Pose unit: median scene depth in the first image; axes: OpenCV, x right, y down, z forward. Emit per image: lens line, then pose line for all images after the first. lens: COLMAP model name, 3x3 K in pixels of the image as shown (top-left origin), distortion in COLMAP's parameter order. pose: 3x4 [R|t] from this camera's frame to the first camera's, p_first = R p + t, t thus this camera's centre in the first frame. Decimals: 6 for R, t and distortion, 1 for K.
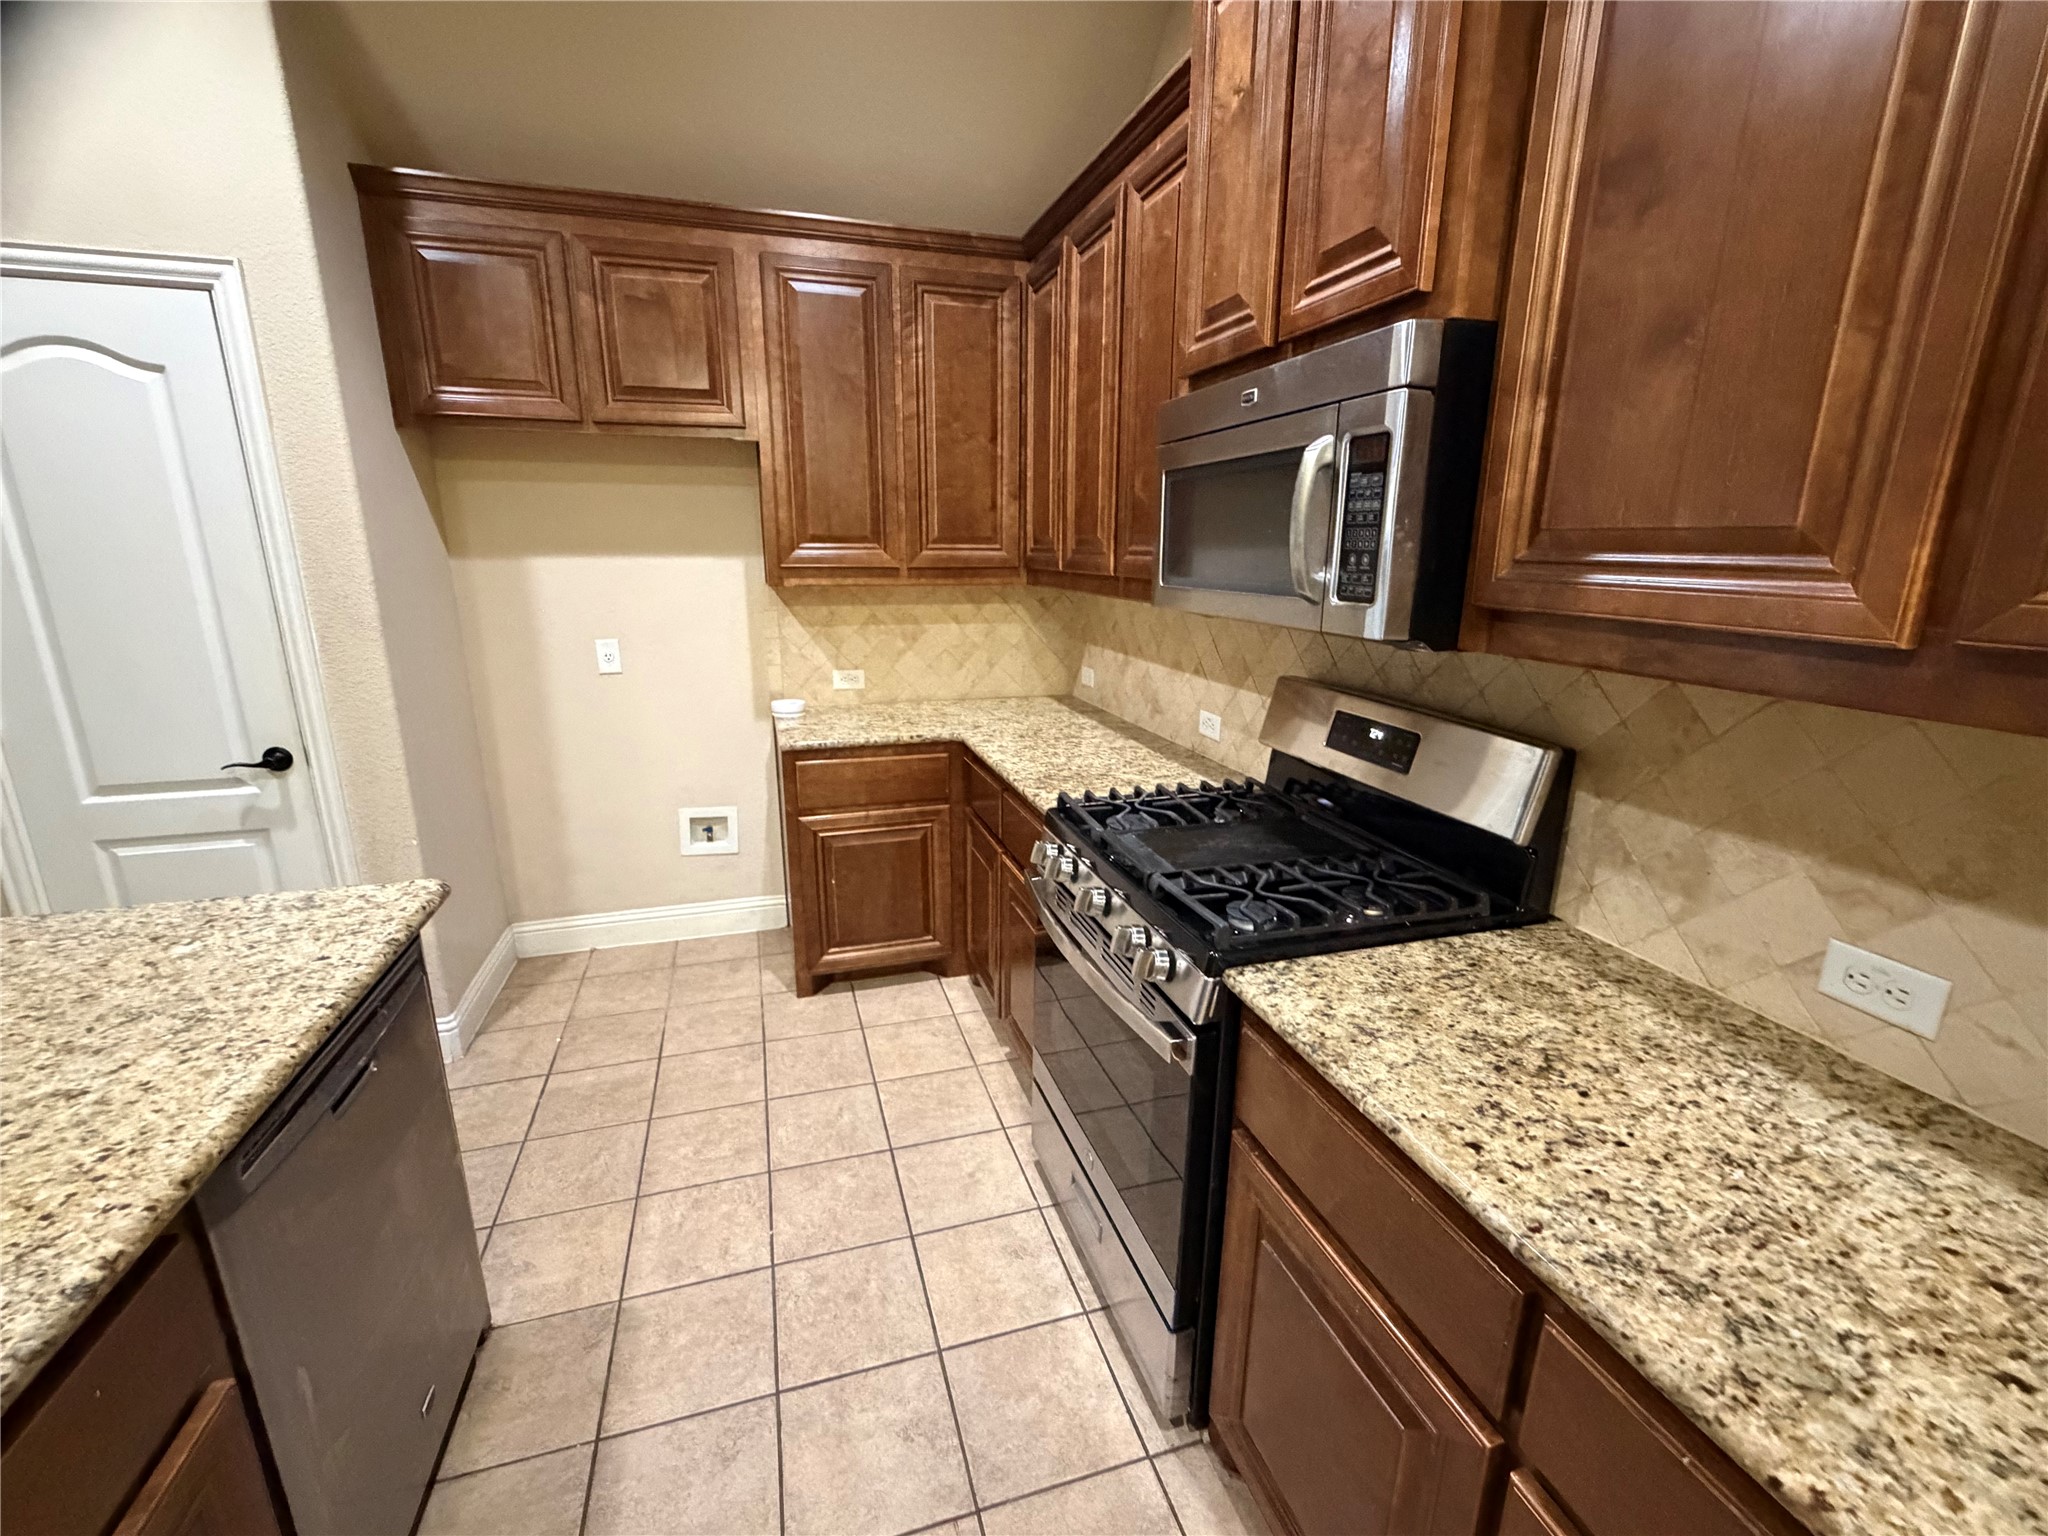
lens RADIAL K [[865.7, 0, 1020.2], [0, 865.7, 768.5], [0, 0, 1]] dist [0.000179, -0.000862]
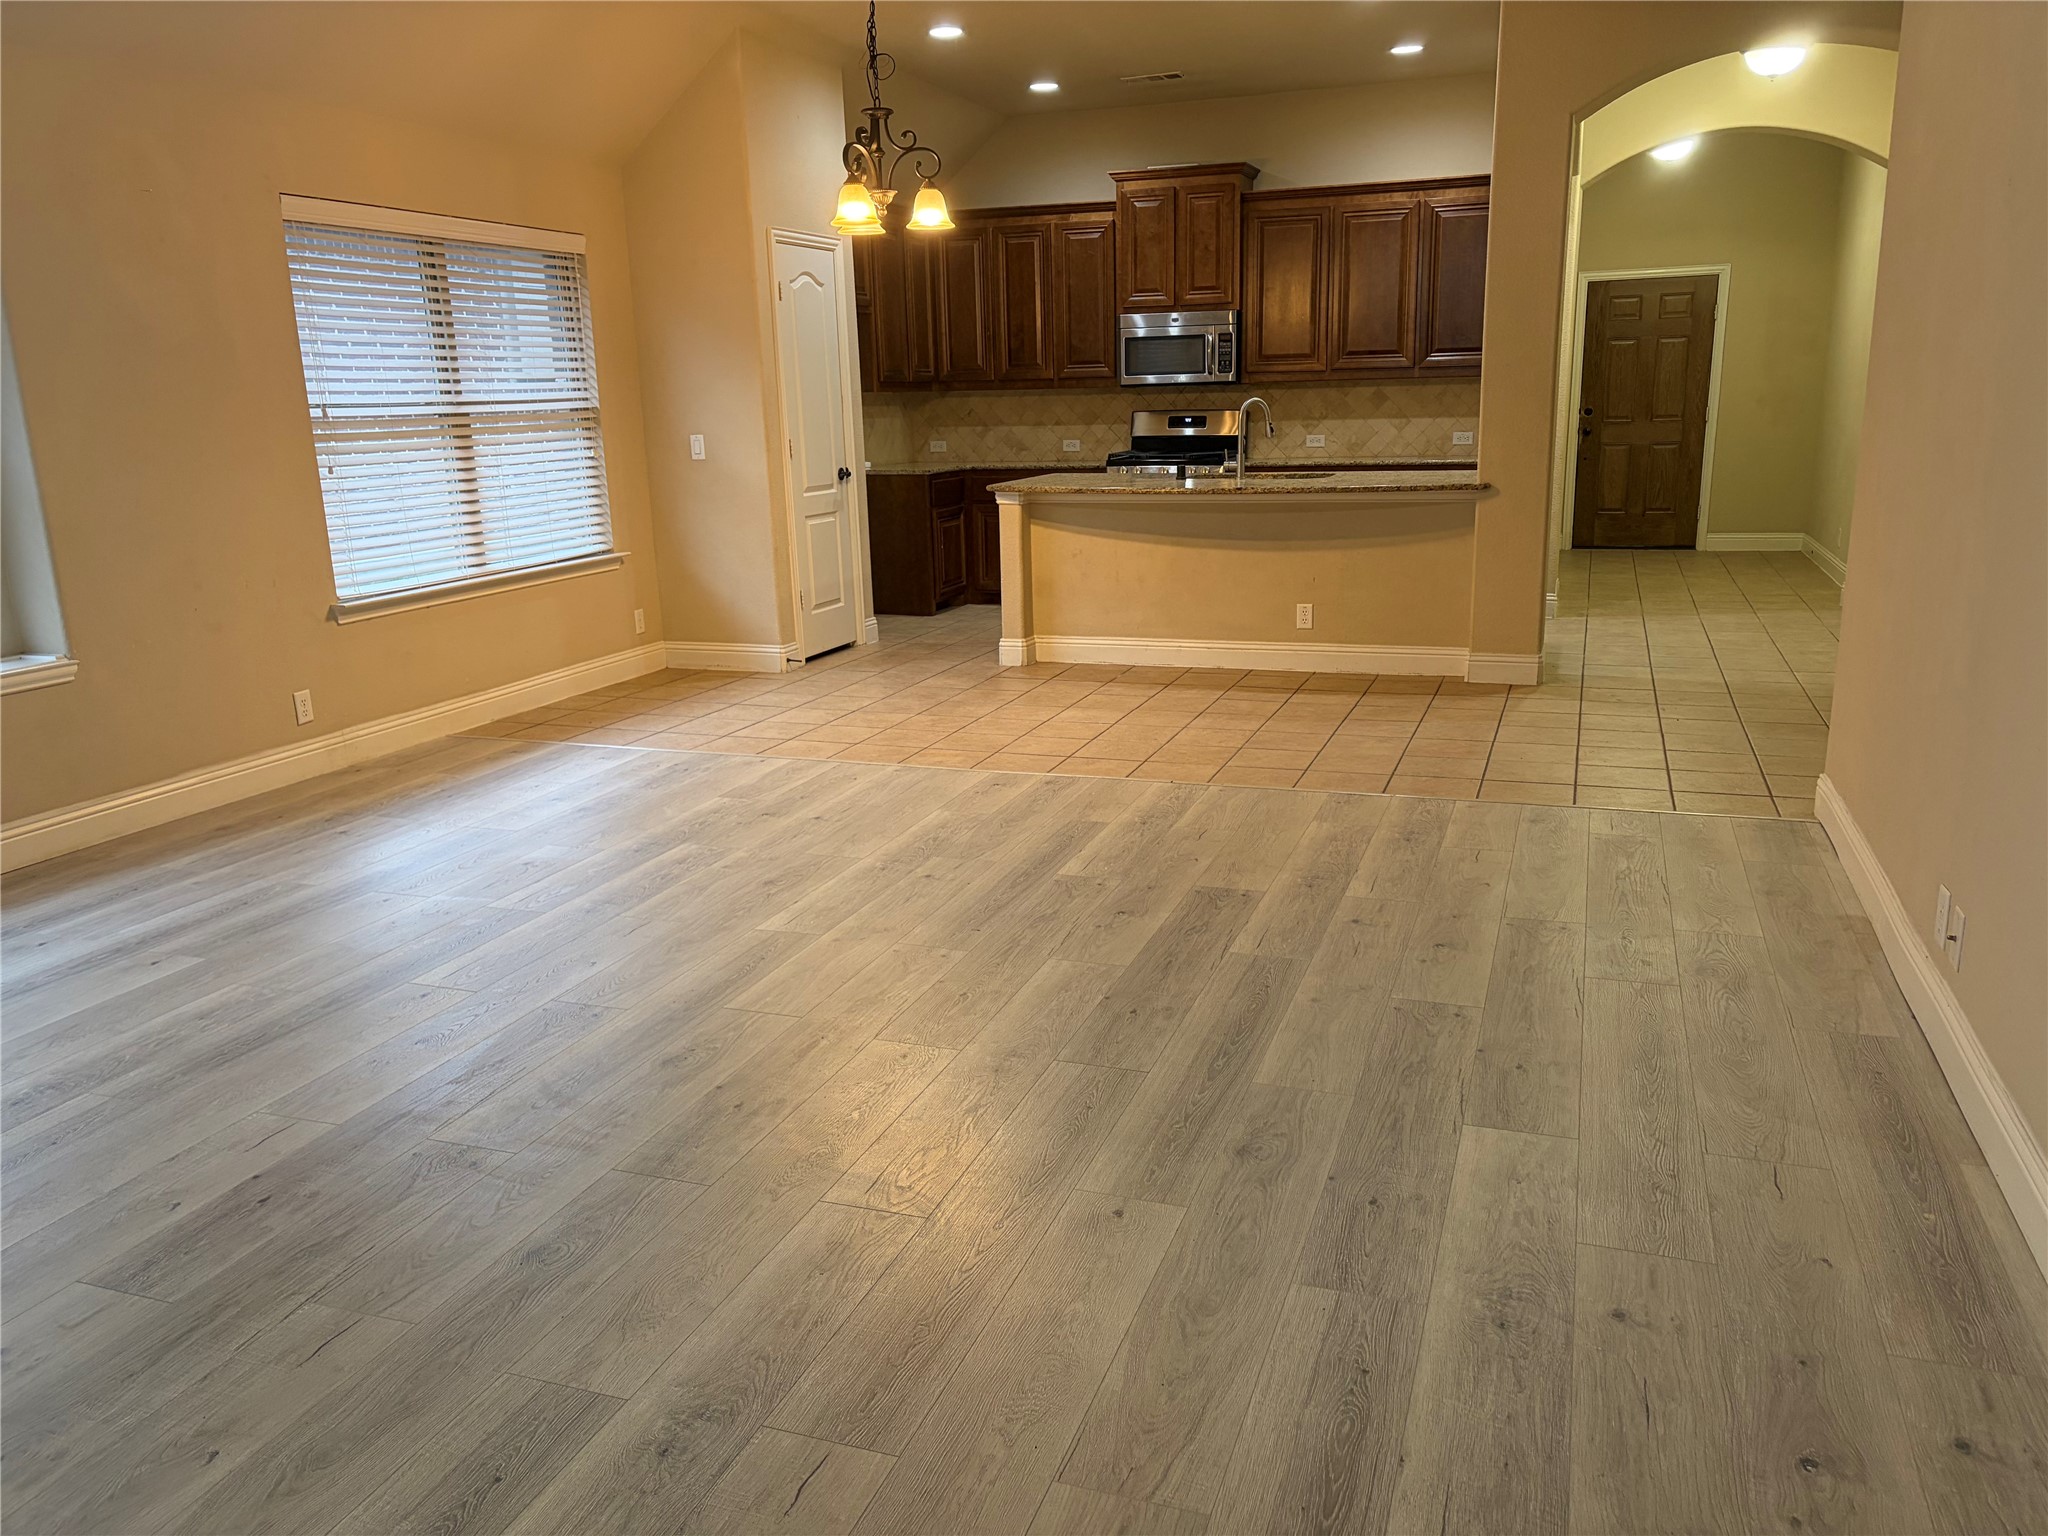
lens RADIAL K [[1549.1, 0, 1031.0], [0, 1549.1, 782.6], [0, 0, 1]] dist [0.066771, -0.076492]
pose [[0.594896, -0.214046, 0.774779, -4.587843], [0.227947, 0.969246, 0.092747, 0.582718], [-0.770804, 0.121434, 0.625392, -1.961715]]
